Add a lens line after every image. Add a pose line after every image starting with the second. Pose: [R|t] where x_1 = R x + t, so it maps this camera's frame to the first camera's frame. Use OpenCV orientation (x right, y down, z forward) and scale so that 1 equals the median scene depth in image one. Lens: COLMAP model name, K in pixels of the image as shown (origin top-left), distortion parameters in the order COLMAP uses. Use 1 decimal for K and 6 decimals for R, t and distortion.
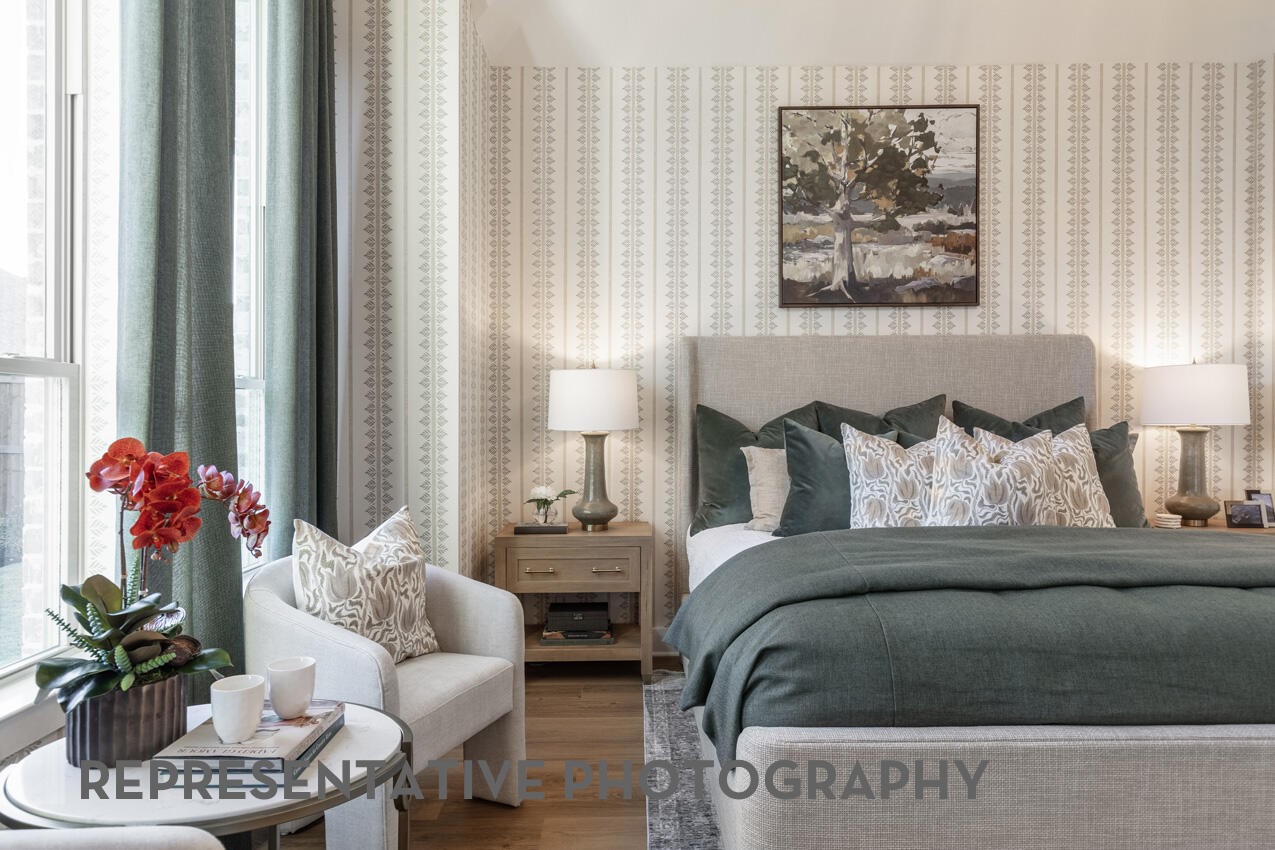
lens RADIAL K [[757.2, 0, 635.0], [0, 757.2, 434.0], [0, 0, 1]] dist [0.002540, -0.001286]
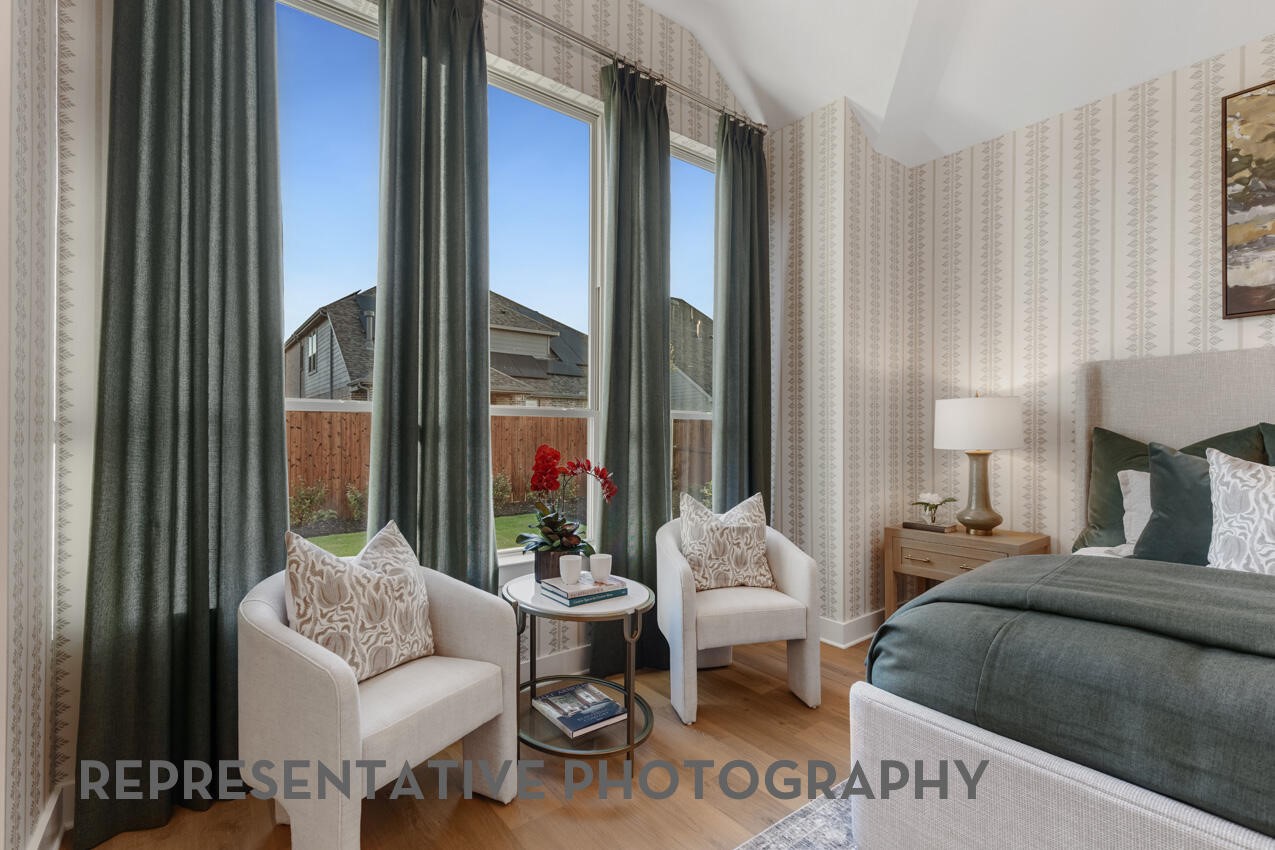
lens RADIAL K [[558.7, 0, 653.3], [0, 558.7, 448.1], [0, 0, 1]] dist [0.002850, 0.000304]
pose [[0.626544, 0.025885, -0.778956, 0.298097], [-0.026188, 0.999583, 0.012153, -0.004476], [0.778946, 0.012785, 0.626960, 0.057714]]
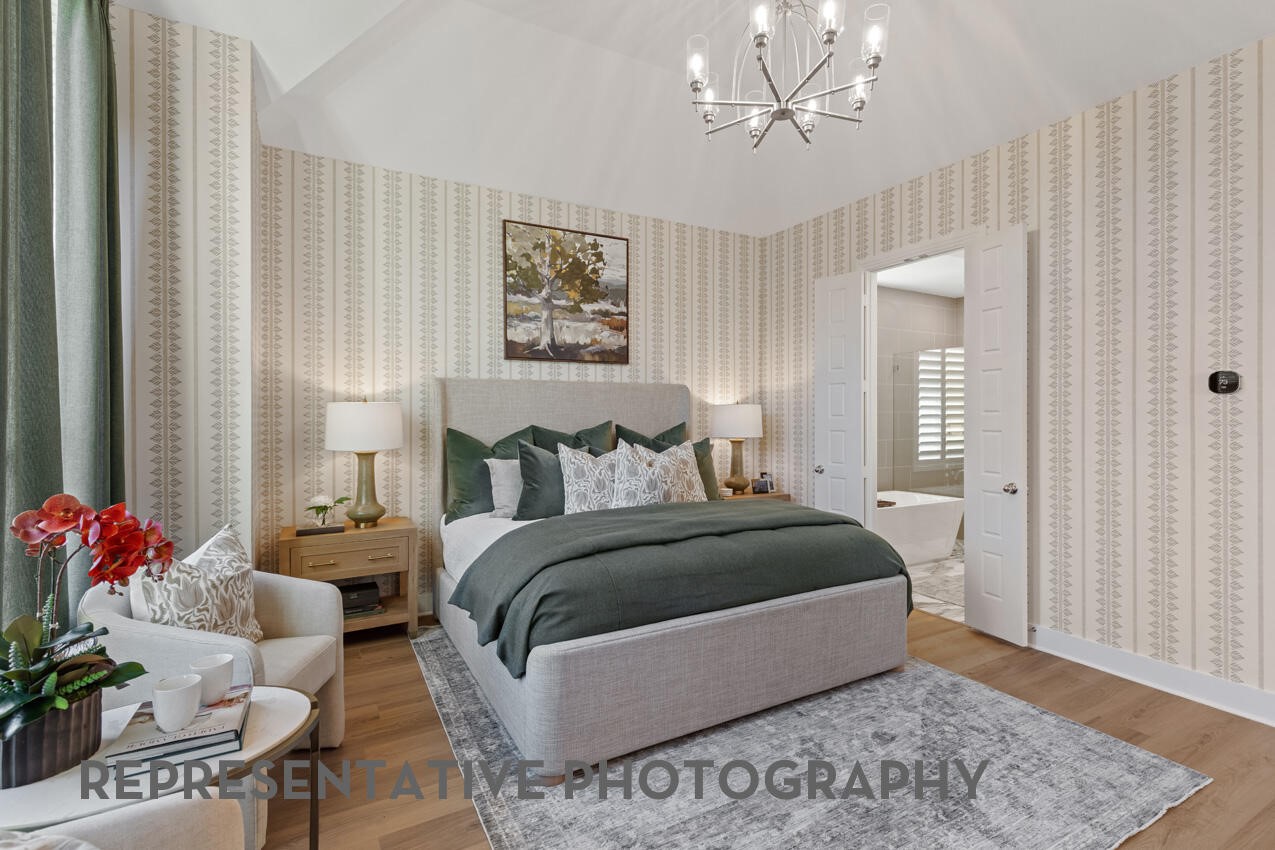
lens RADIAL K [[567.7, 0, 638.9], [0, 567.7, 440.0], [0, 0, 1]] dist [0.005346, 0.000039]
pose [[0.881219, -0.017182, 0.472395, -0.097987], [0.012988, 0.999842, 0.012139, -0.025721], [-0.472529, -0.004561, 0.881303, -0.065834]]
